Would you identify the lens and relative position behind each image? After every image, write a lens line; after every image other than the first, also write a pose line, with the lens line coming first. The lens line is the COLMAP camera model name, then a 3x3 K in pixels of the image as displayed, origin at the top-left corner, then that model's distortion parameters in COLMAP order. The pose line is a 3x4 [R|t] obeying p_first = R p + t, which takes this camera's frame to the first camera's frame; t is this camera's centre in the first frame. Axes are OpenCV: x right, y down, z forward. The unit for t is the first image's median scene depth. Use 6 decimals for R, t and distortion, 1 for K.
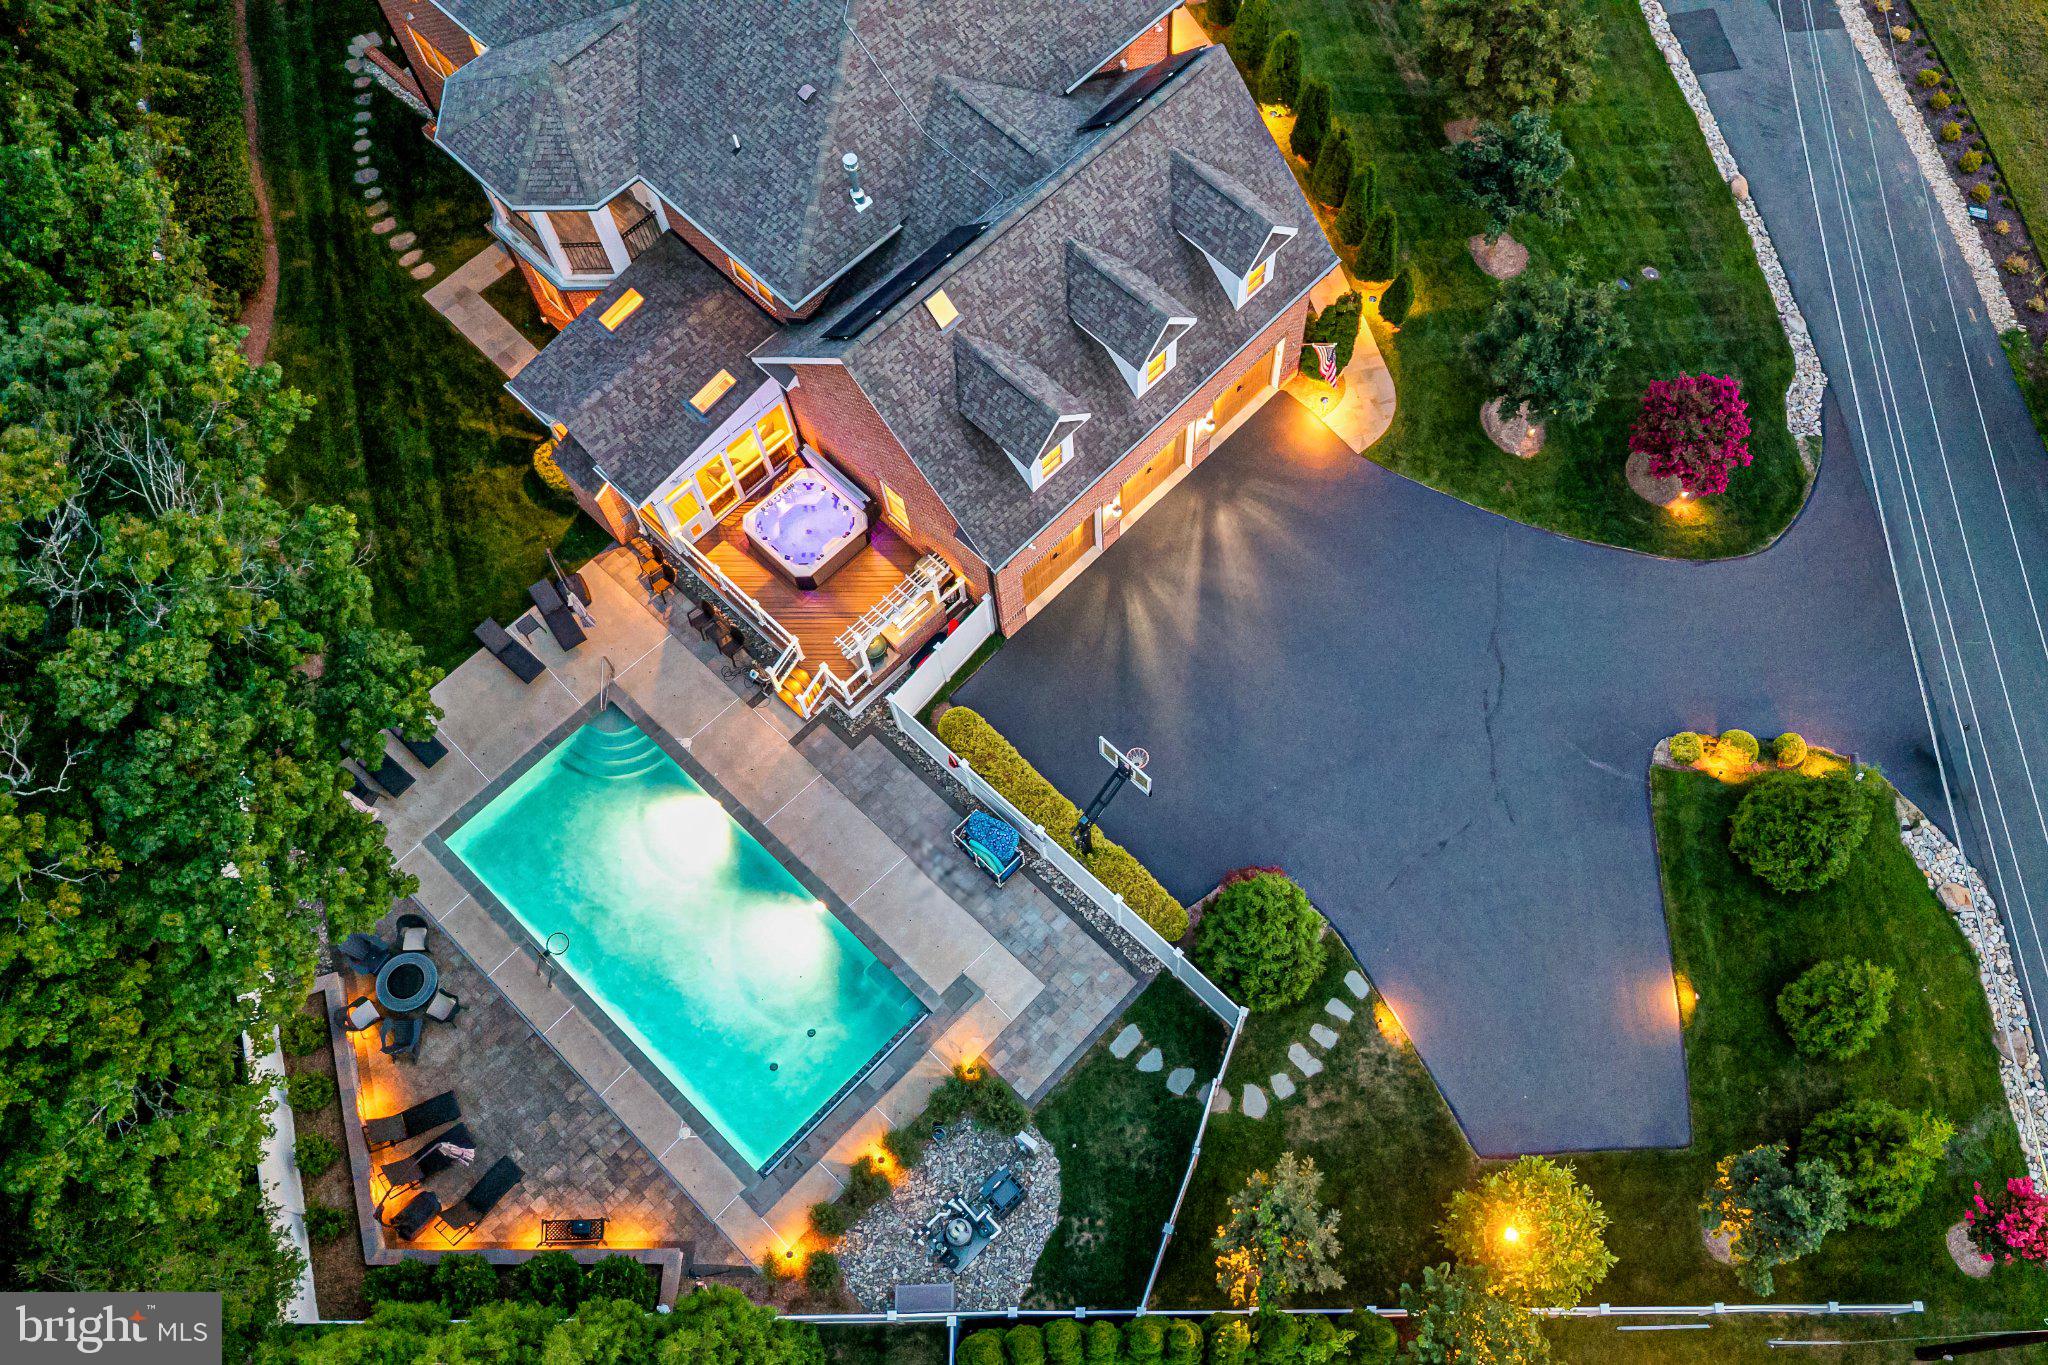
lens RADIAL K [[1480.3, 0, 1067.6], [0, 1480.3, 688.8], [0, 0, 1]] dist [-0.000352, -0.003538]
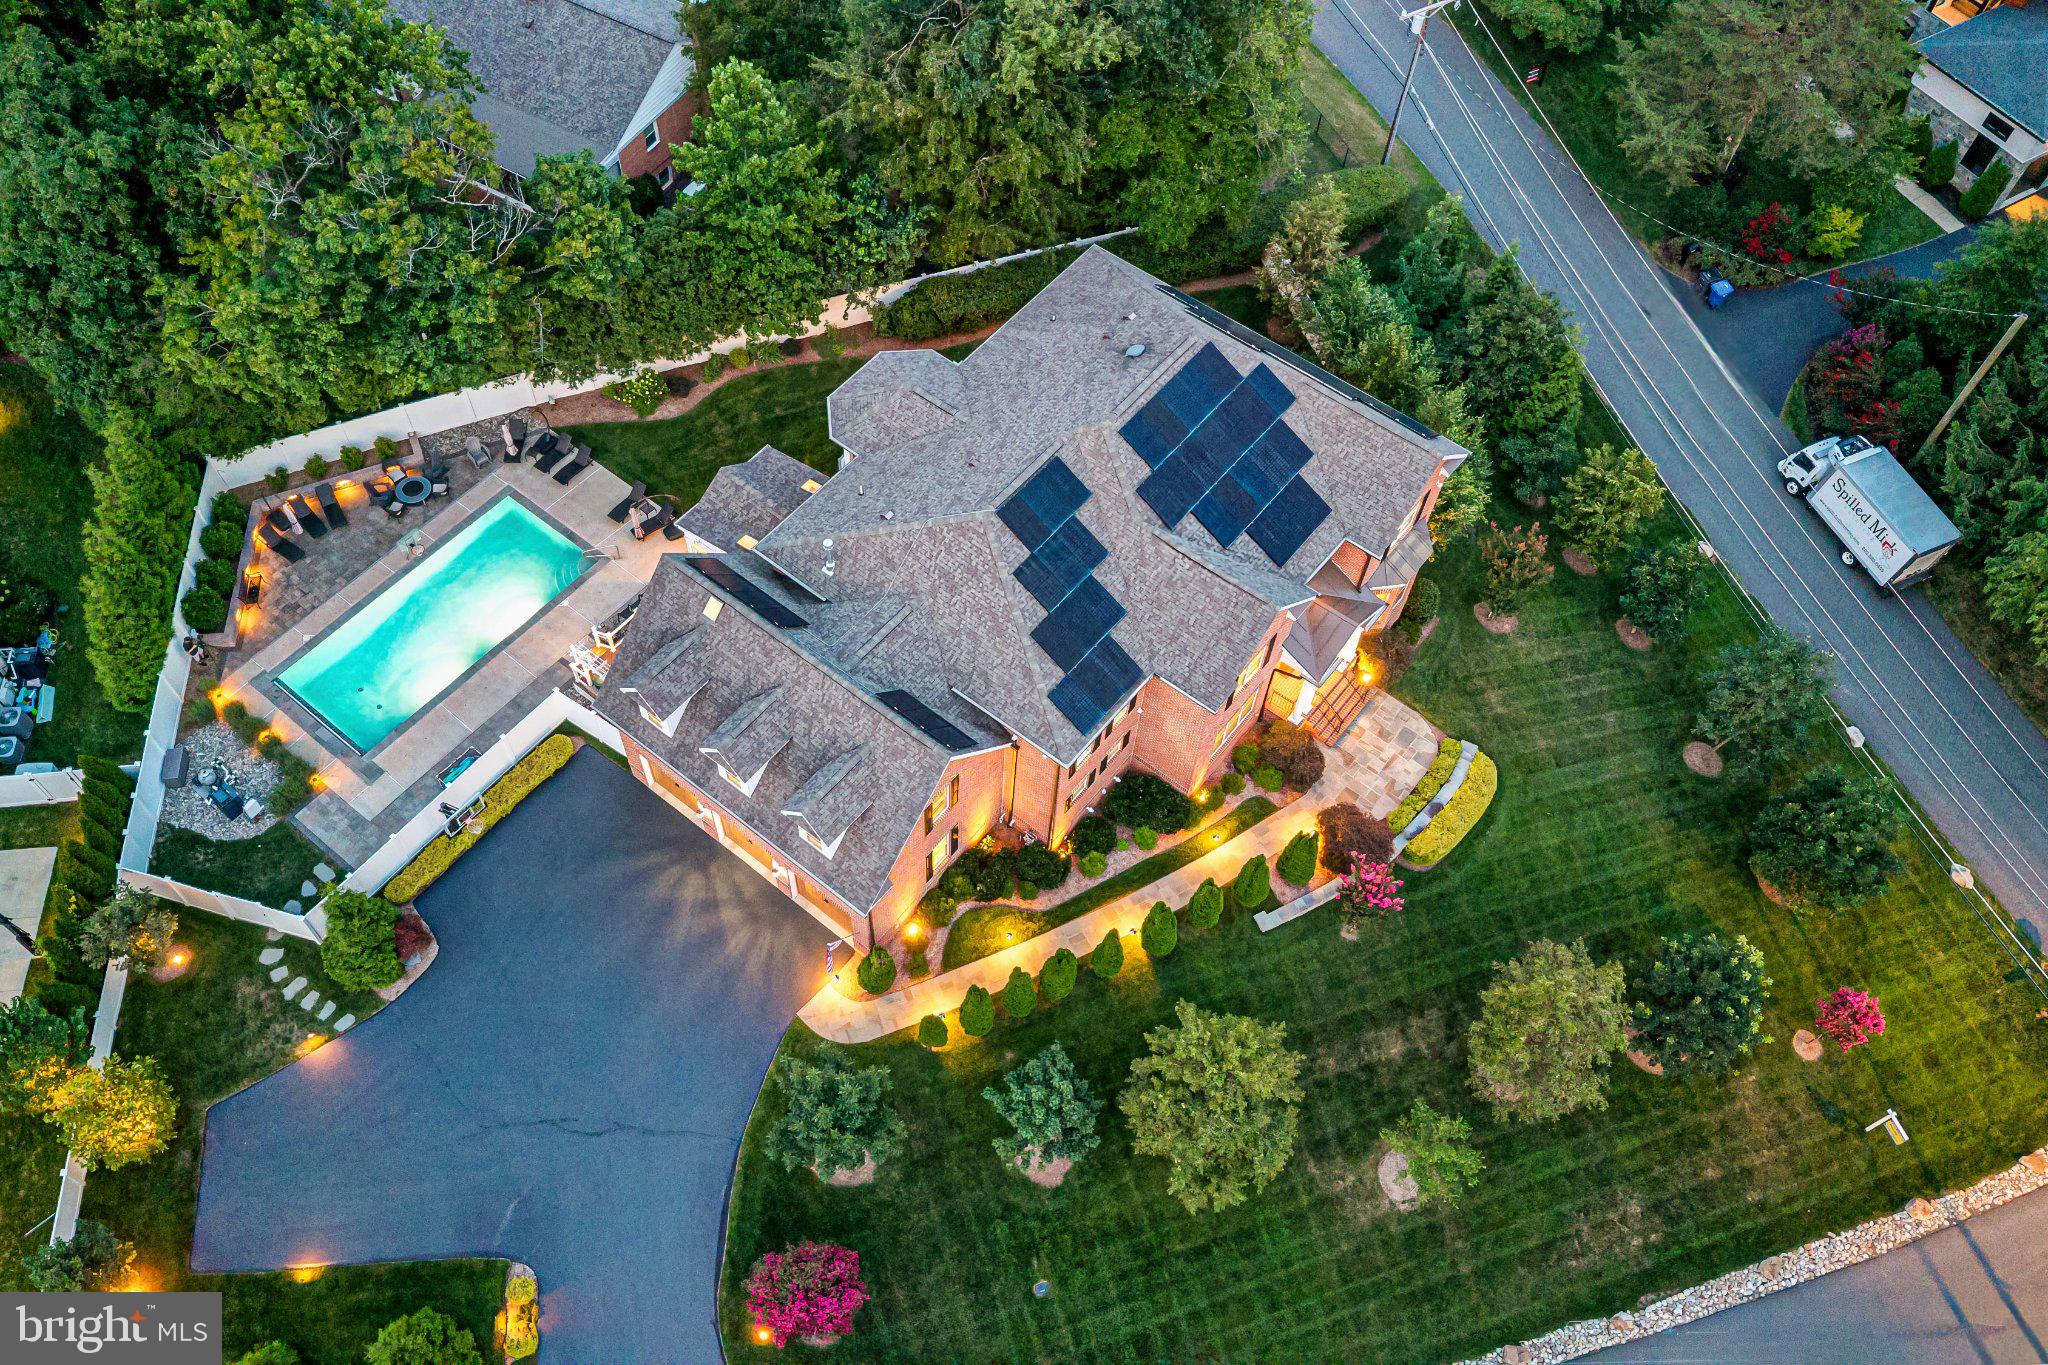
lens RADIAL K [[1480.3, 0, 1067.6], [0, 1480.3, 688.8], [0, 0, 1]] dist [-0.000352, -0.003538]
pose [[0.124073, 0.840588, -0.527274, 0.762034], [-0.941079, 0.268161, 0.206060, -0.821470], [0.314606, 0.470640, 0.824331, -0.077612]]
